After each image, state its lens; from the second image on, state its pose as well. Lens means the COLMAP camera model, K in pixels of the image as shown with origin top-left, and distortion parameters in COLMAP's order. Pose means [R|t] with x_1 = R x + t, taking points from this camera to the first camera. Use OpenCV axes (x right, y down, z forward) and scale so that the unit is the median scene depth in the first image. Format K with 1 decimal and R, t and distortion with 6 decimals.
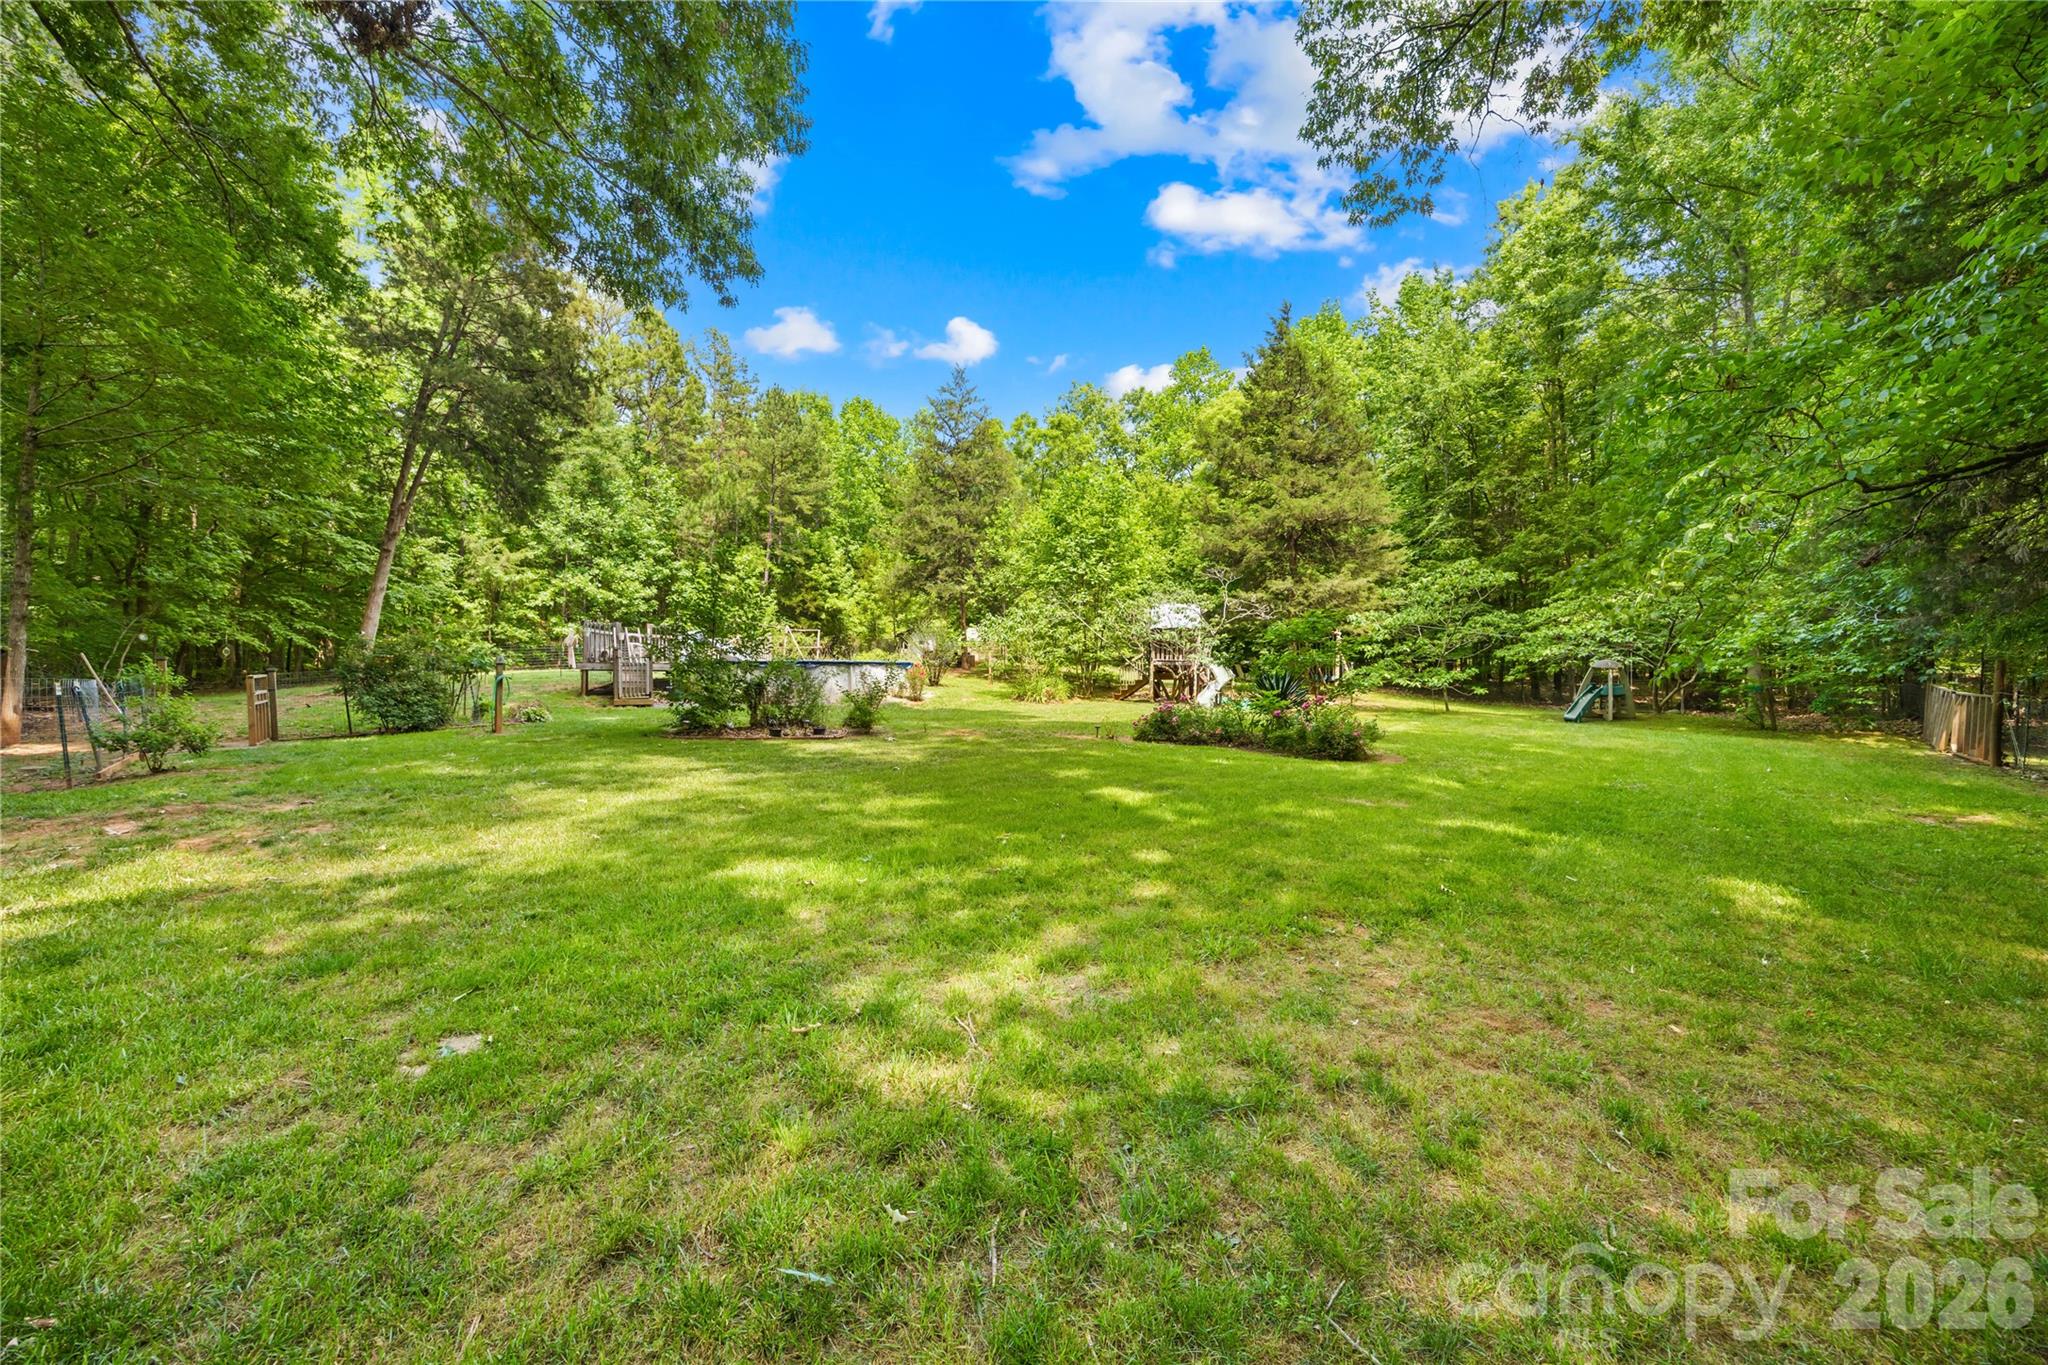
lens RADIAL K [[777.3, 0, 1015.3], [0, 777.3, 689.1], [0, 0, 1]] dist [-0.000675, -0.000067]
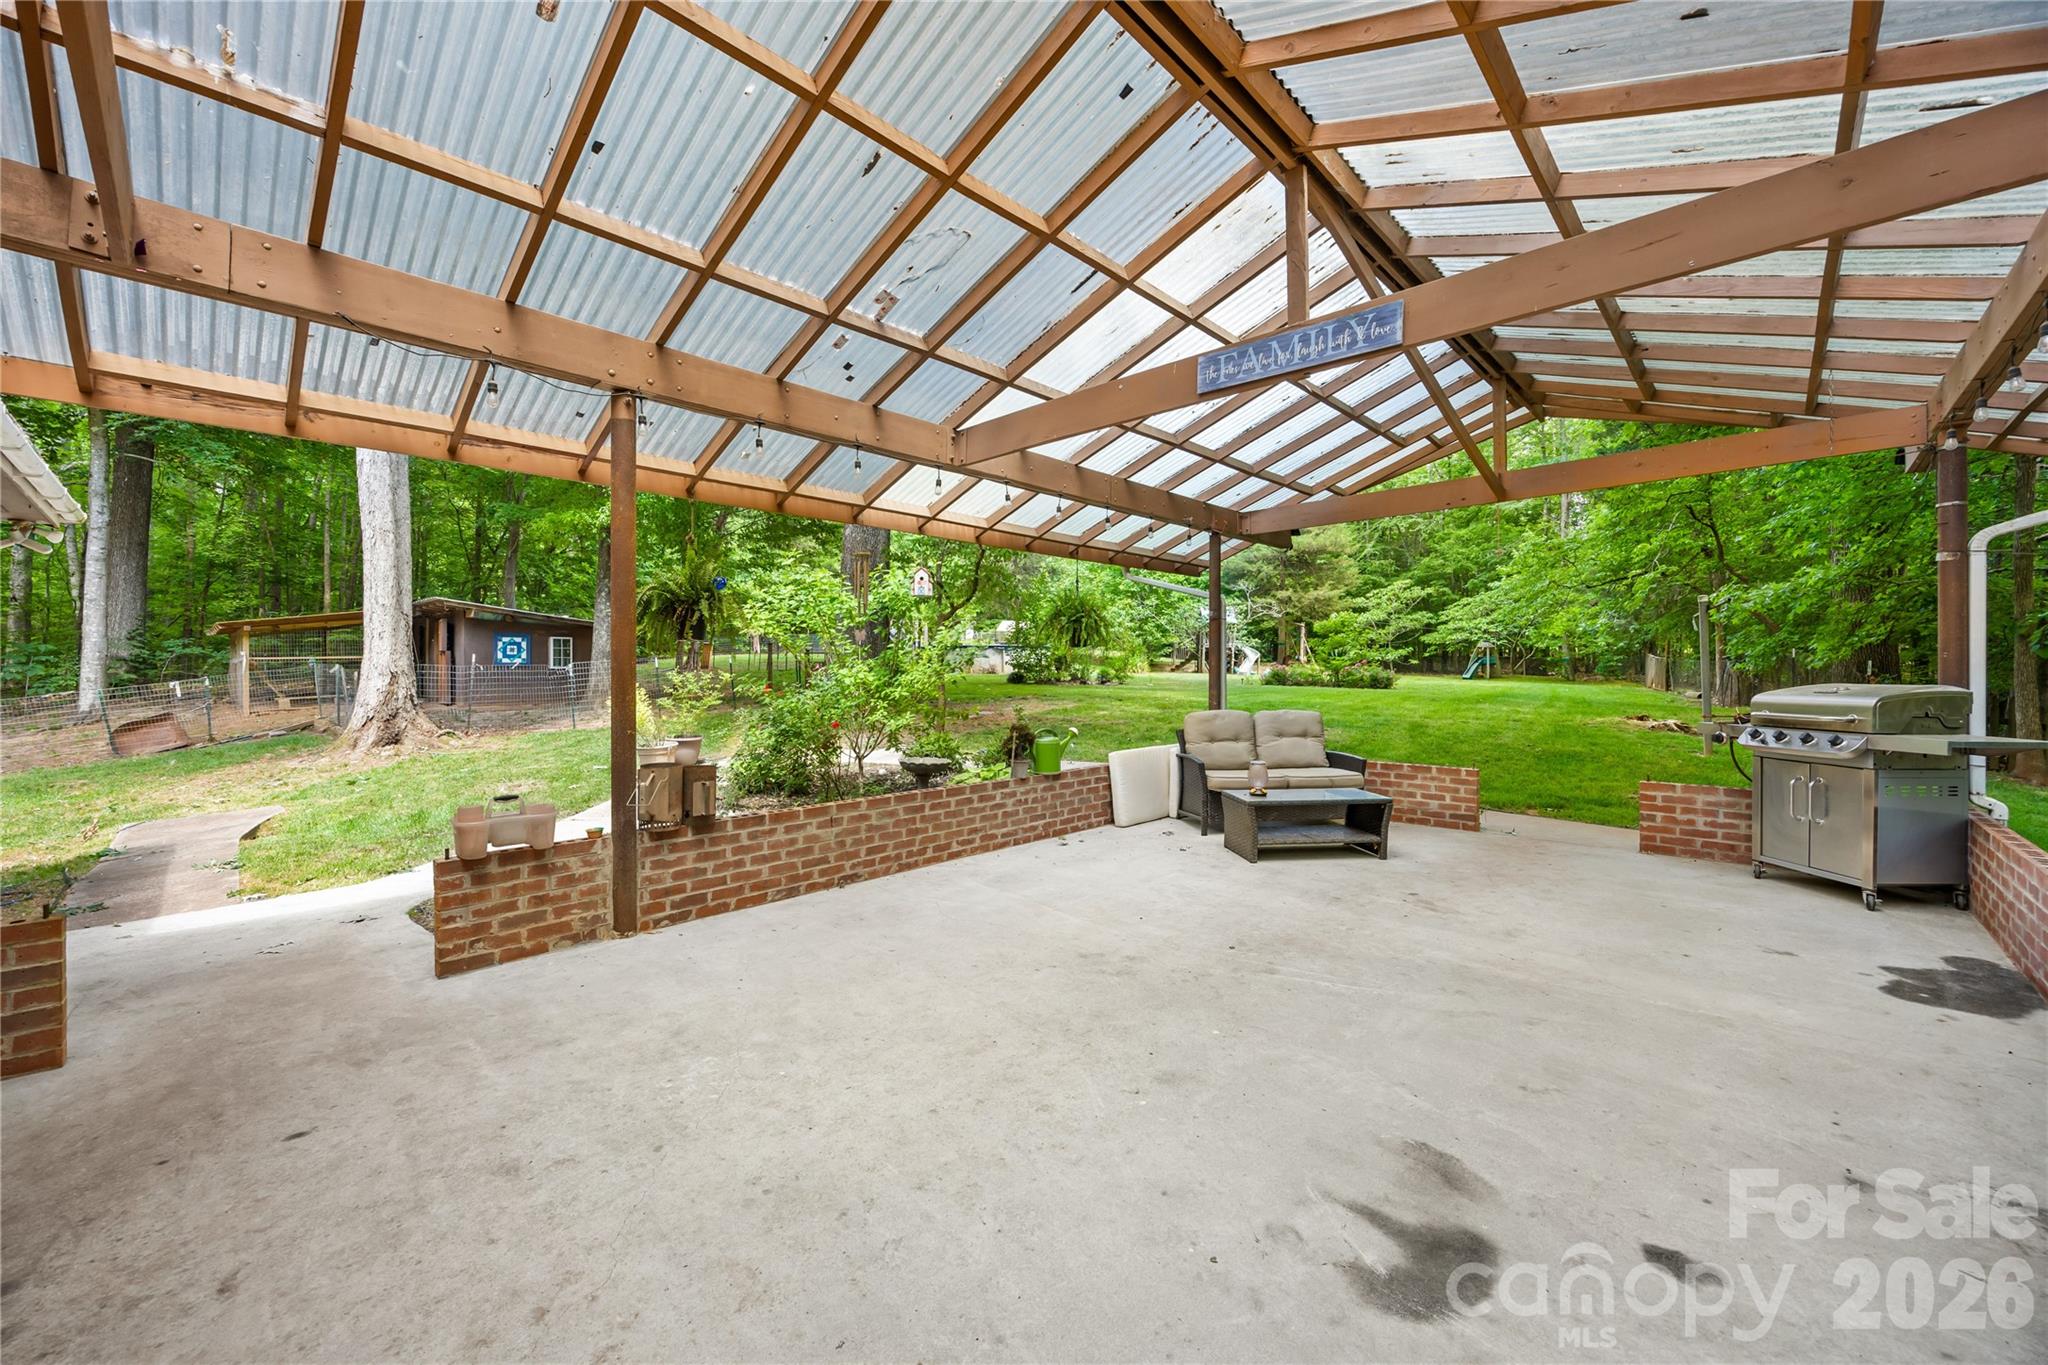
lens RADIAL K [[775.9, 0, 1024.0], [0, 775.9, 682.5], [0, 0, 1]] dist [-0.007455, 0.000699]
pose [[0.985071, -0.011013, 0.171795, -0.465845], [0.010784, 0.999939, 0.002265, 0.031480], [-0.171809, -0.000379, 0.985130, -0.434536]]
